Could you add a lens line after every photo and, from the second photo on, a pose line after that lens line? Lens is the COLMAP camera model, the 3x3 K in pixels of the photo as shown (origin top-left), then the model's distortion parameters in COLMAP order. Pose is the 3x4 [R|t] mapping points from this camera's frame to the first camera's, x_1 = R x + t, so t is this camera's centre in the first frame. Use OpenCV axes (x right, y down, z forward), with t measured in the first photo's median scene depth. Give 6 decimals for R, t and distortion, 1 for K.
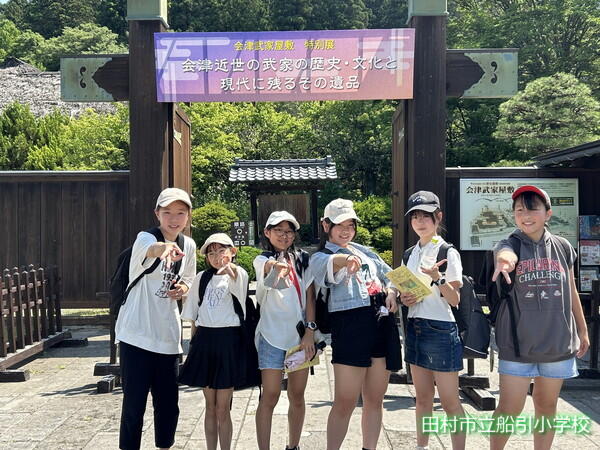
lens RADIAL K [[648.5, 0, 296.7], [0, 648.5, 227.0], [0, 0, 1]] dist [0.043461, 0.000000]
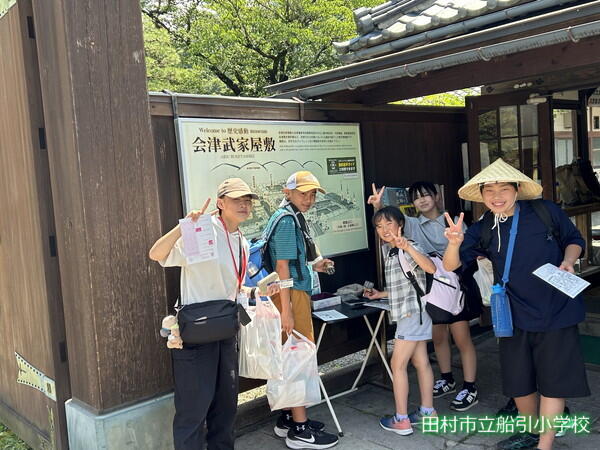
lens RADIAL K [[619.2, 0, 300.0], [0, 619.2, 233.2], [0, 0, 1]] dist [0.083953, 0.000000]
pose [[0.721764, -0.101912, 0.684596, 0.021666], [0.080733, 0.994745, 0.062966, -0.017959], [-0.687415, 0.009823, 0.726198, 0.630106]]
